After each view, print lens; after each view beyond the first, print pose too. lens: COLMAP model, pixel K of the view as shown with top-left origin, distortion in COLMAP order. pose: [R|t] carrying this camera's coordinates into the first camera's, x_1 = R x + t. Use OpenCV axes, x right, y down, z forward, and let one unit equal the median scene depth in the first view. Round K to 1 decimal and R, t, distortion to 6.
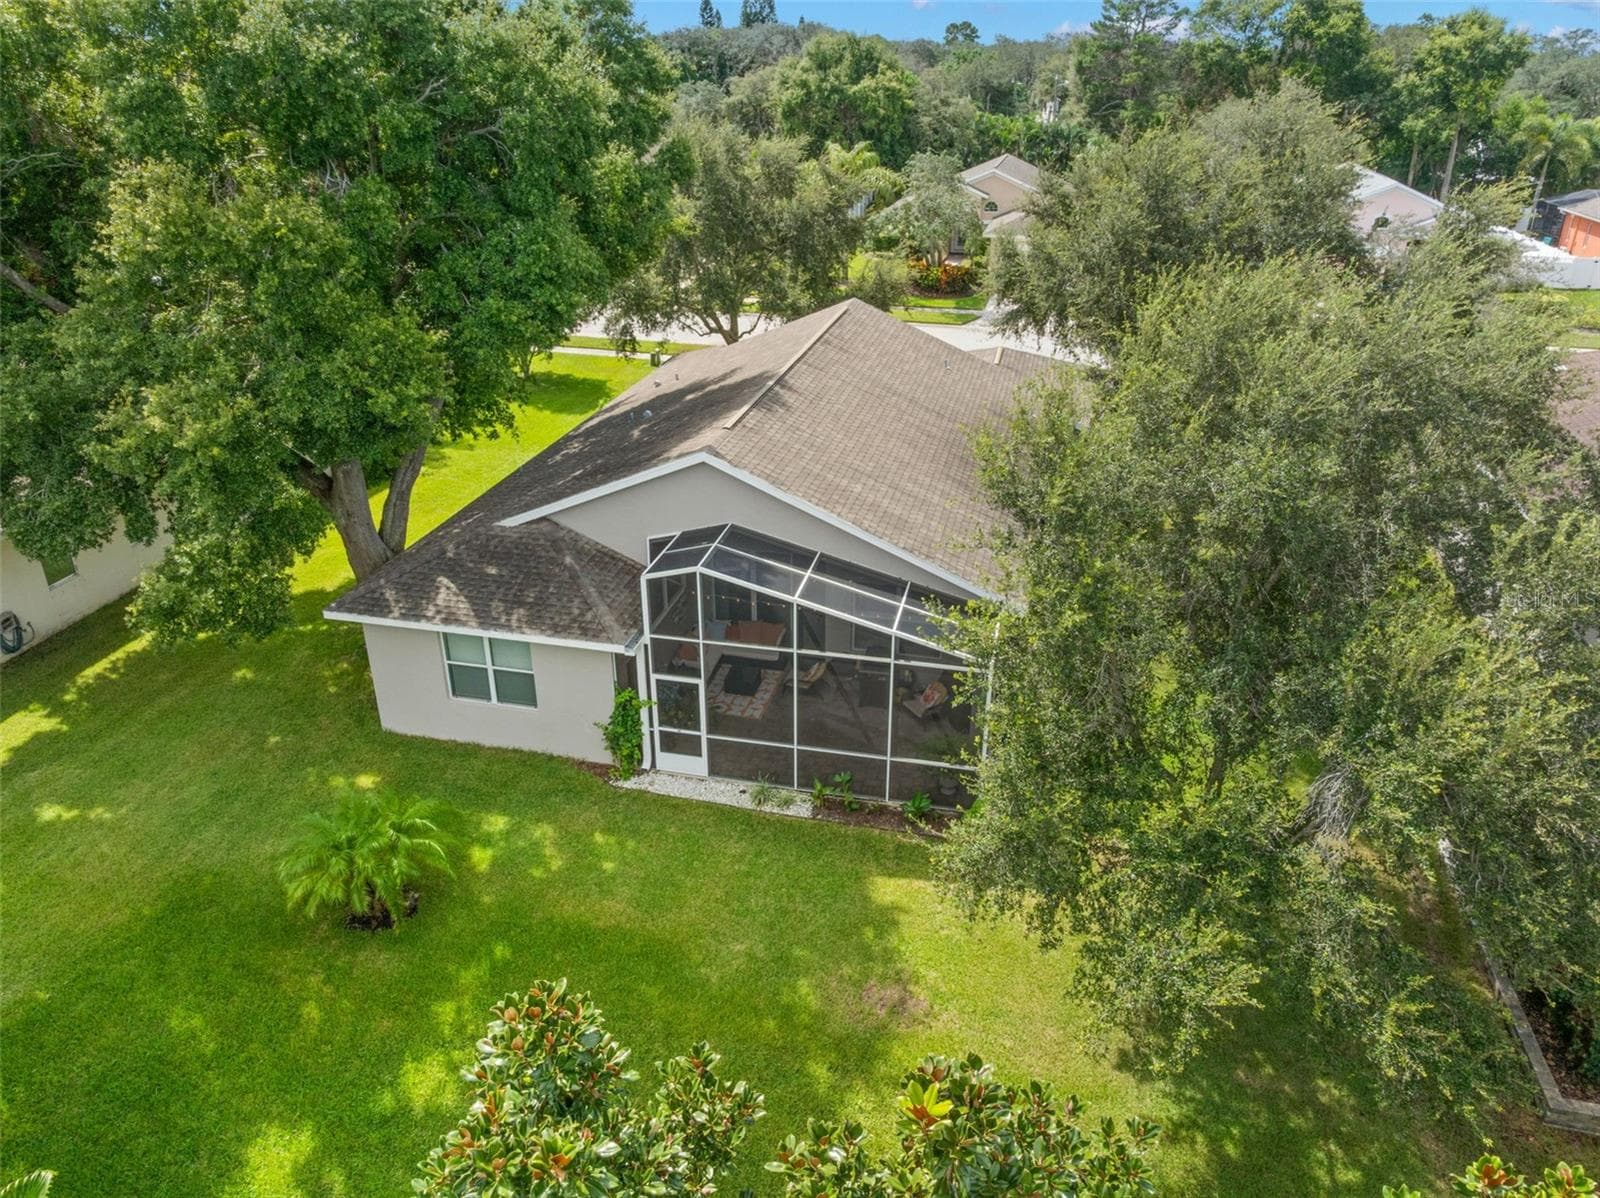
lens RADIAL K [[1120.0, 0, 807.9], [0, 1120.0, 600.7], [0, 0, 1]] dist [-0.072428, 0.041527]
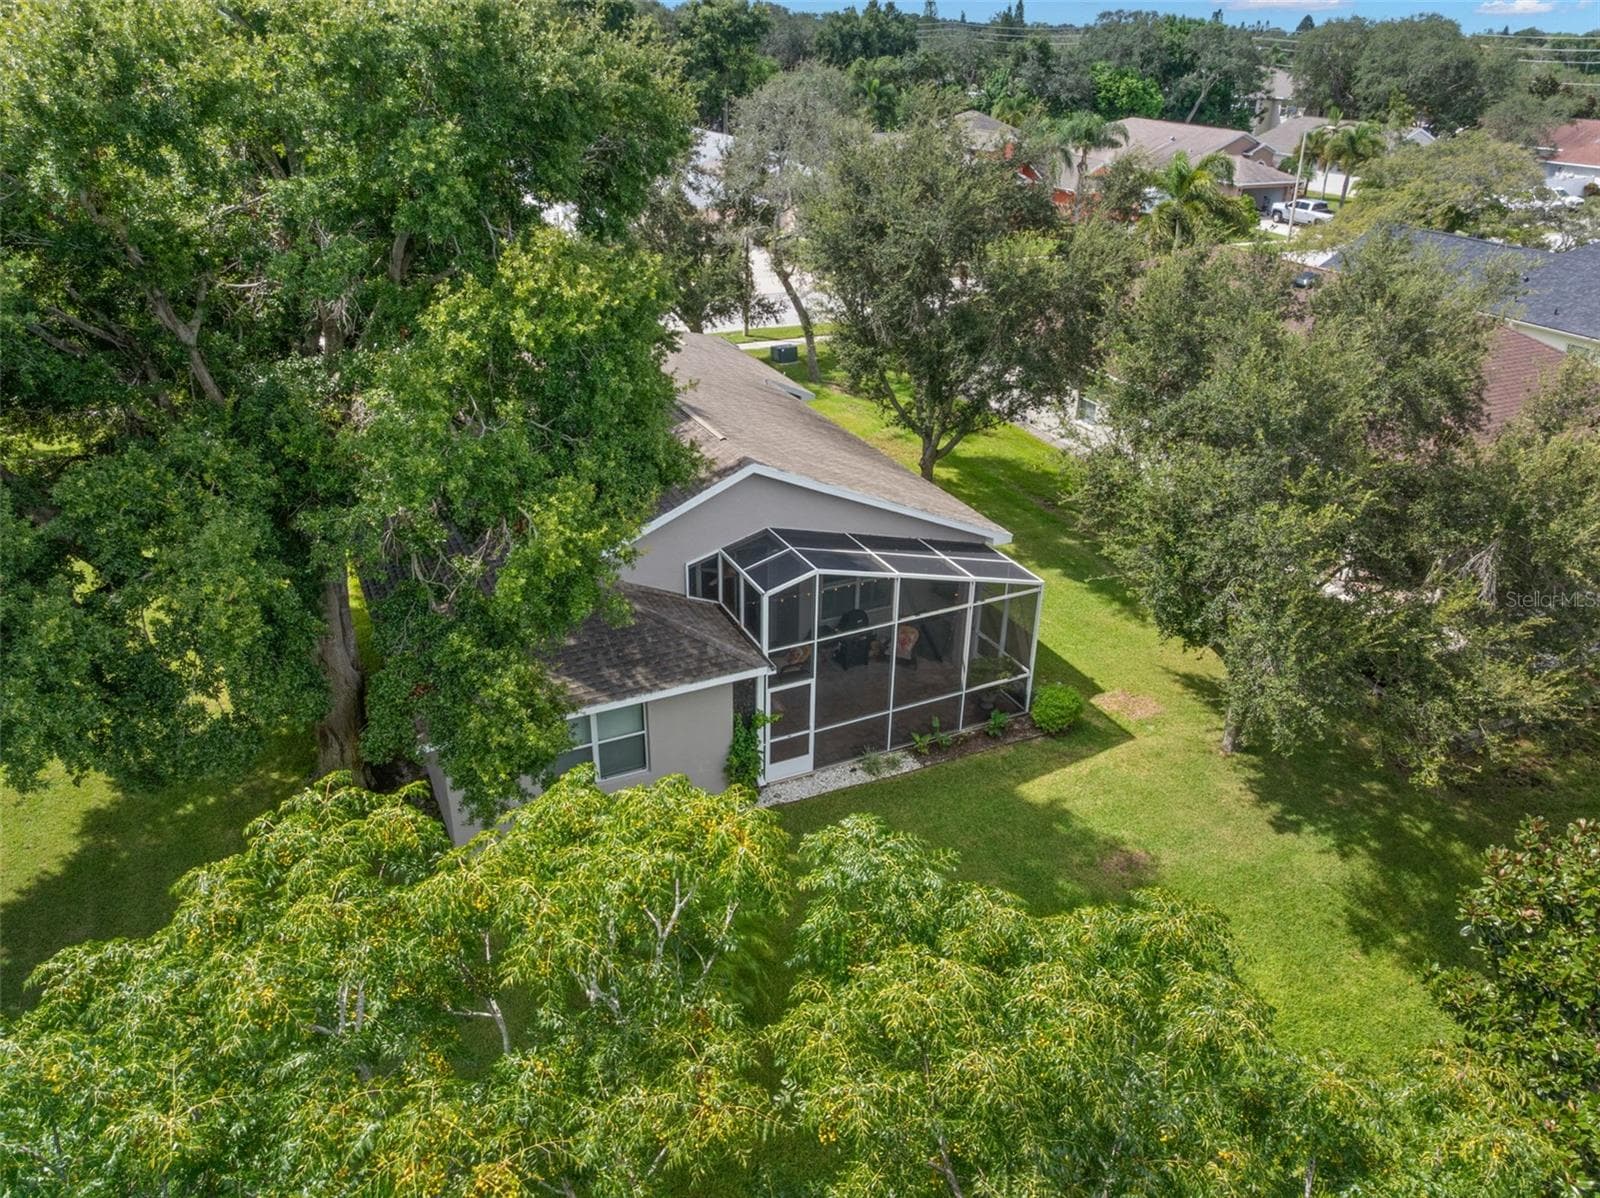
lens RADIAL K [[1120.0, 0, 807.9], [0, 1120.0, 600.7], [0, 0, 1]] dist [-0.072428, 0.041527]
pose [[0.779825, -0.276161, 0.561789, -0.637449], [0.259185, 0.959334, 0.111807, -0.110834], [-0.569821, 0.058417, 0.819690, 0.150746]]
